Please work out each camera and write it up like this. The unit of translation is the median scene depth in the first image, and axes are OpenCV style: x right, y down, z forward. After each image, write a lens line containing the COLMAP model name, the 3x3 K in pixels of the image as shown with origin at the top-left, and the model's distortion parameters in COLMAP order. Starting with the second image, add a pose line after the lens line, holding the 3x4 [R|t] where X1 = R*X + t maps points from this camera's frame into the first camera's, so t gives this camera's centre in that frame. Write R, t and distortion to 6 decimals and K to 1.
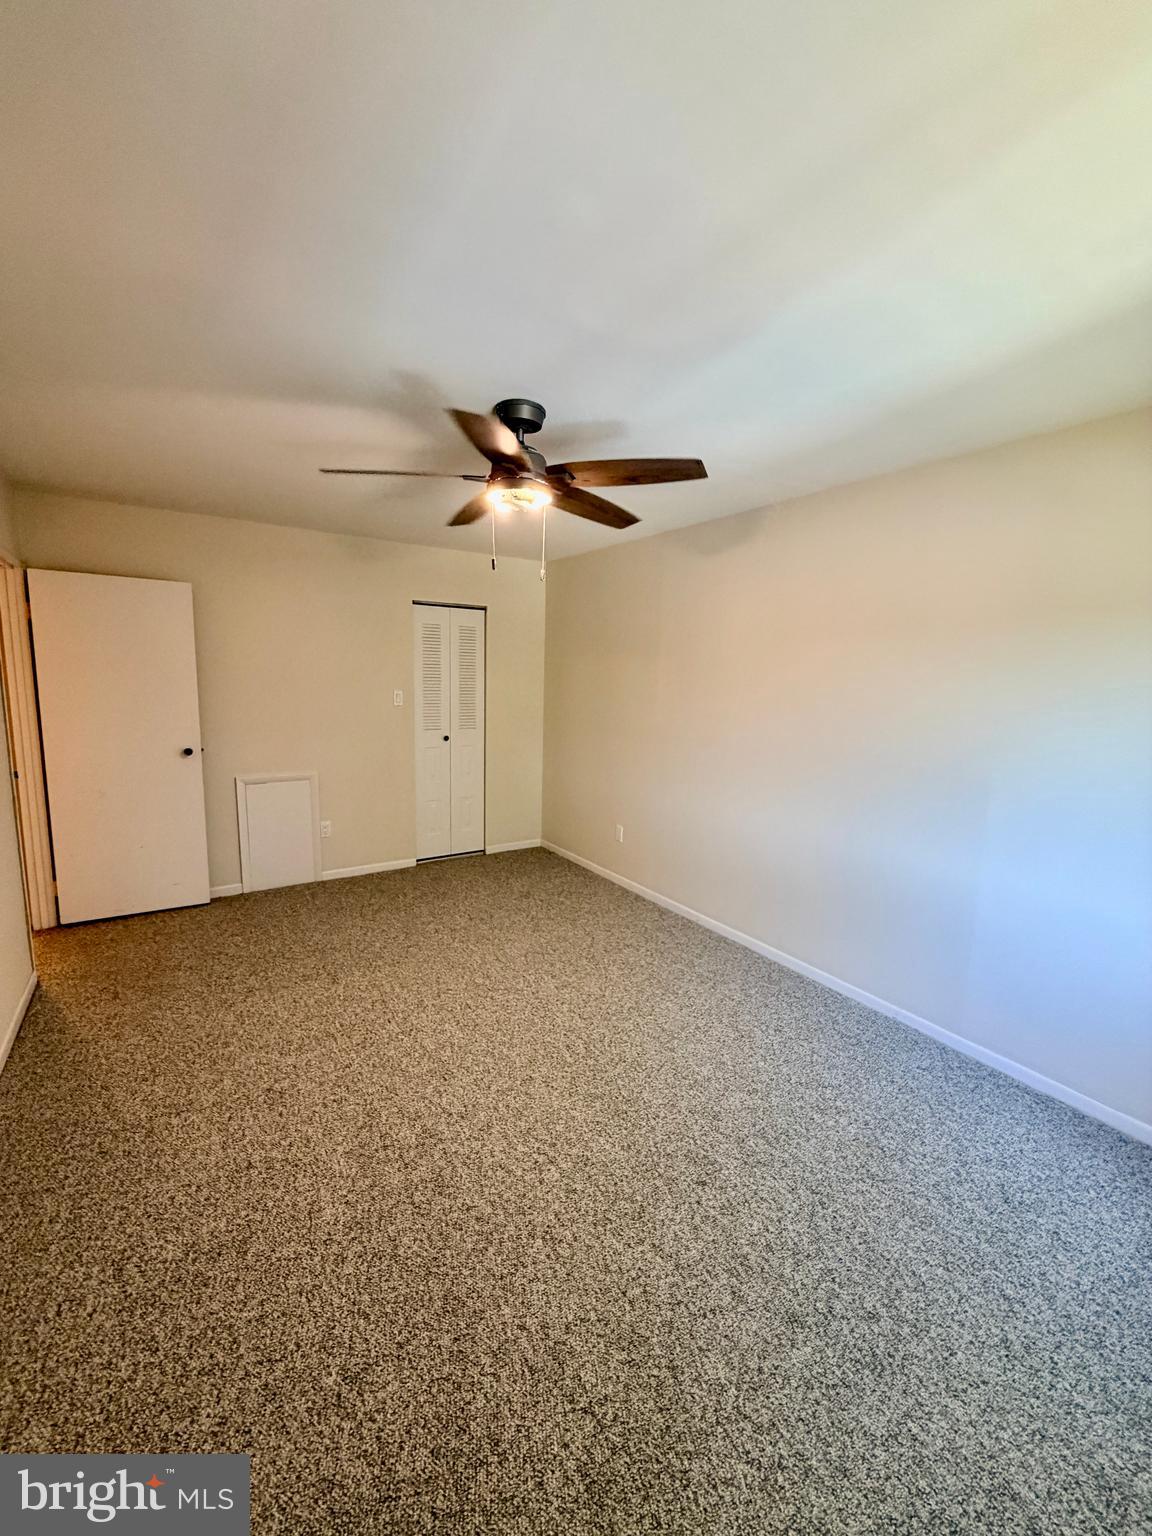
lens RADIAL K [[610.2, 0, 576.0], [0, 610.2, 768.0], [0, 0, 1]] dist [0.000319, 0.000238]
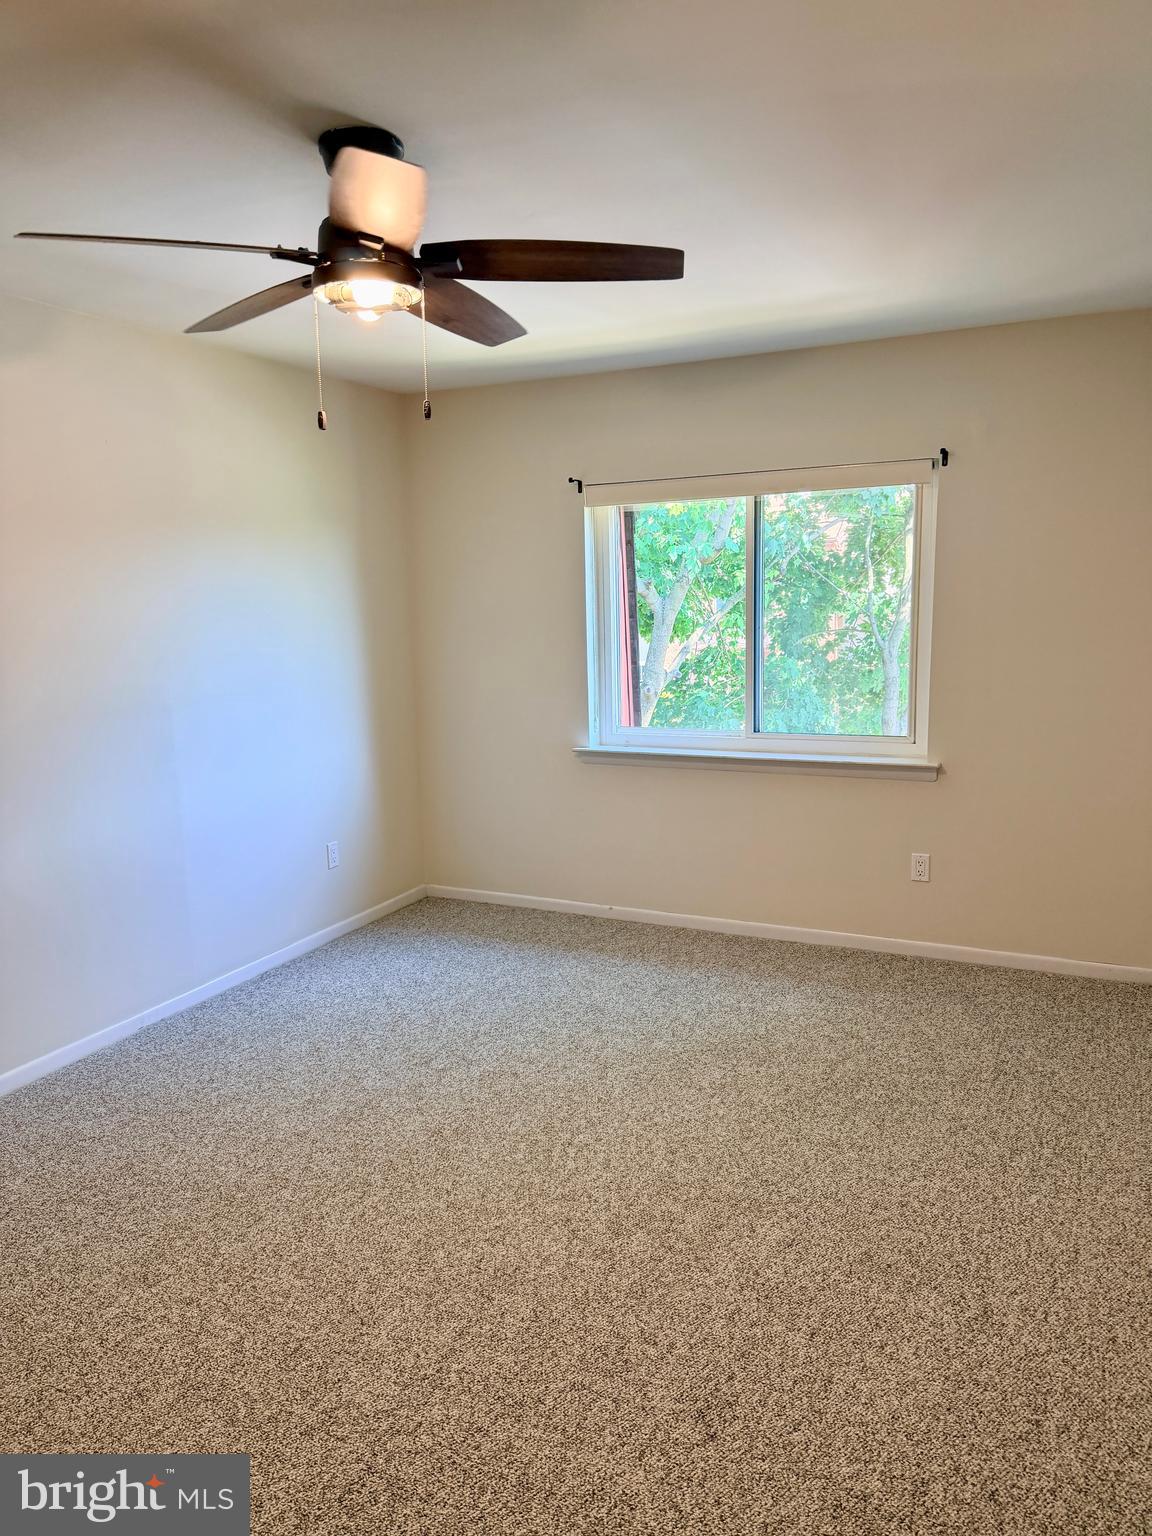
lens RADIAL K [[1074.3, 0, 581.0], [0, 1074.3, 770.3], [0, 0, 1]] dist [0.091367, -0.147609]
pose [[-0.508539, -0.158967, 0.846237, -1.076380], [0.141958, 0.953881, 0.264497, -0.231250], [-0.849256, 0.254637, -0.462519, 1.319498]]
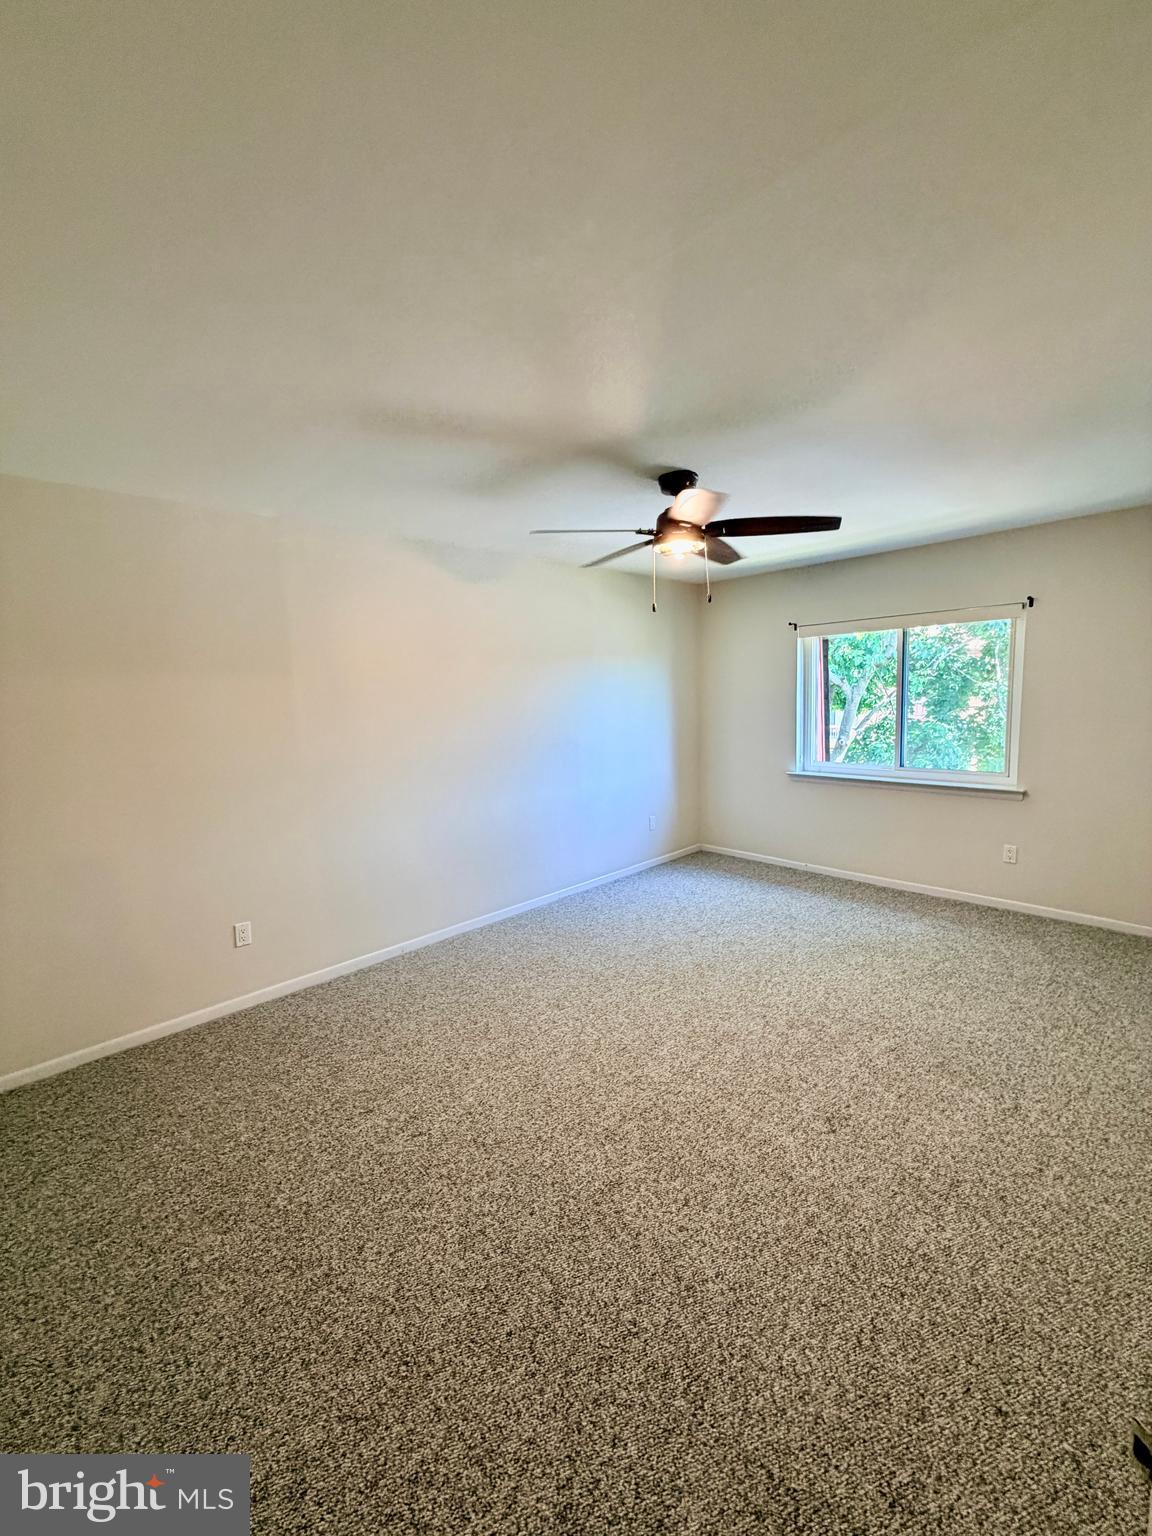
lens RADIAL K [[610.2, 0, 576.0], [0, 610.2, 768.0], [0, 0, 1]] dist [0.000319, 0.000238]
pose [[-0.172876, -0.145388, 0.974154, -1.229288], [0.182310, 0.967232, 0.176708, -0.244498], [-0.967924, 0.208147, -0.140706, 1.356489]]
